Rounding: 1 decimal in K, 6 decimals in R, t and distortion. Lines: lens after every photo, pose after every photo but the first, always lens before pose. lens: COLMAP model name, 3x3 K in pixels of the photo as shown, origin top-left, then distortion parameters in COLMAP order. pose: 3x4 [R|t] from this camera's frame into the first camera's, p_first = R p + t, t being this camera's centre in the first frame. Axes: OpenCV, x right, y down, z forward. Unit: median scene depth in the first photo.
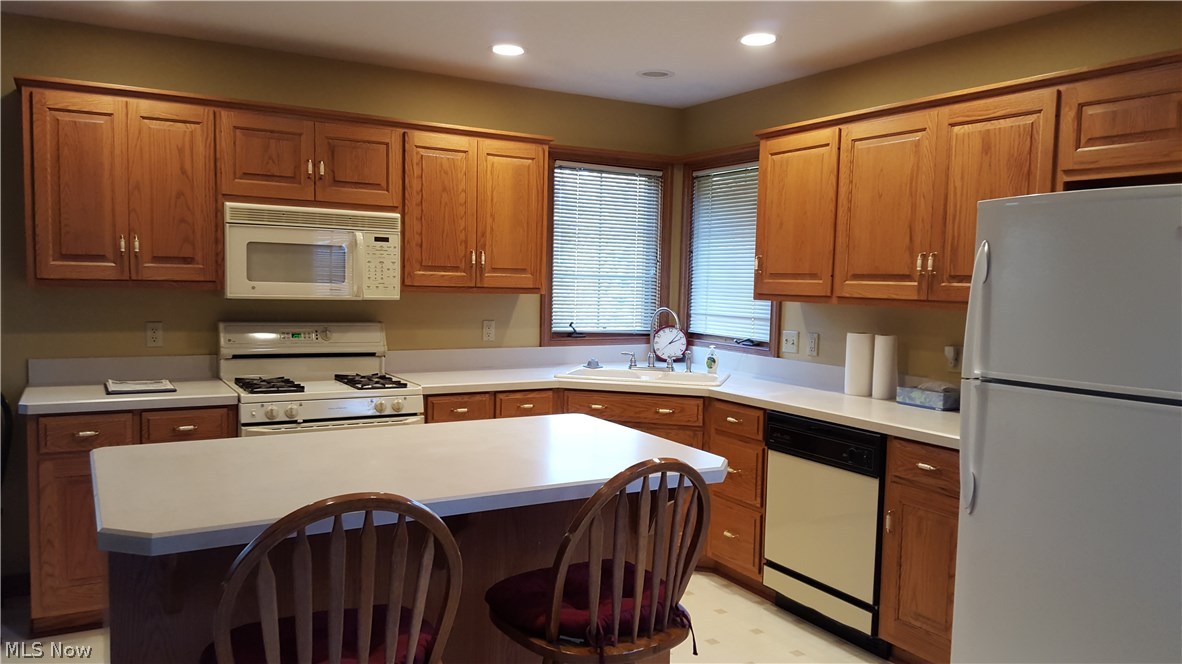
lens RADIAL K [[851.6, 0, 591.0], [0, 851.6, 332.0], [0, 0, 1]] dist [0.108479, -0.225976]
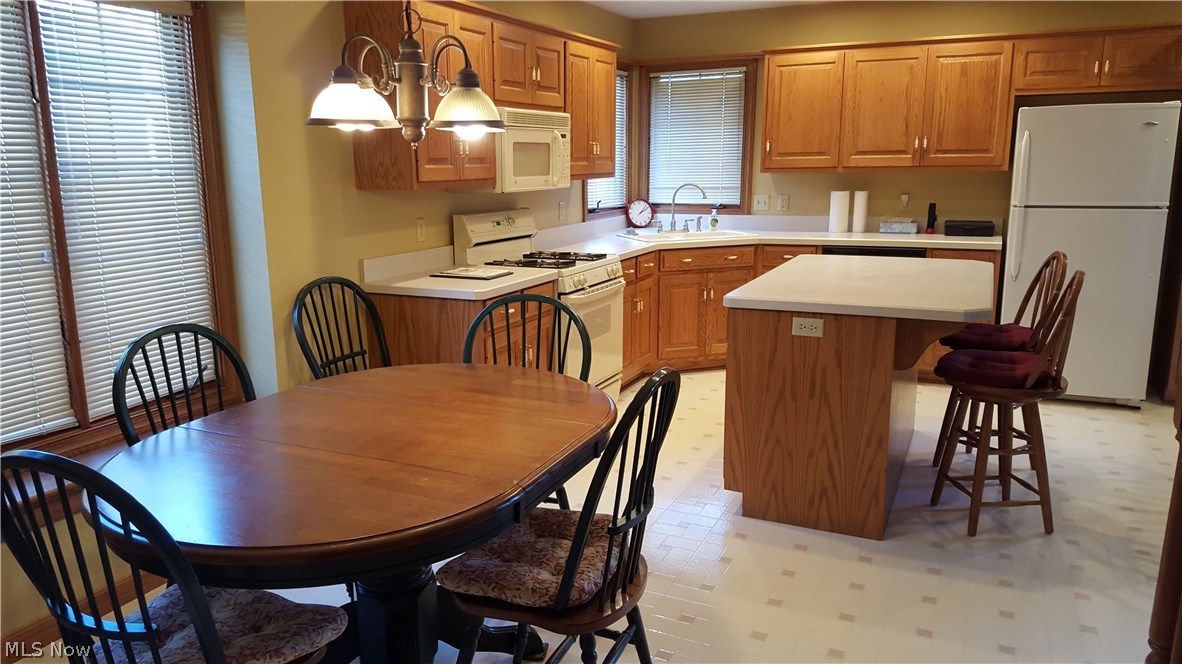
lens RADIAL K [[851.6, 0, 591.0], [0, 851.6, 332.0], [0, 0, 1]] dist [0.108479, -0.225976]
pose [[0.824728, -0.148090, 0.545796, -0.953543], [0.070889, 0.984564, 0.160024, -0.028993], [-0.561069, -0.093285, 0.822496, -0.026195]]
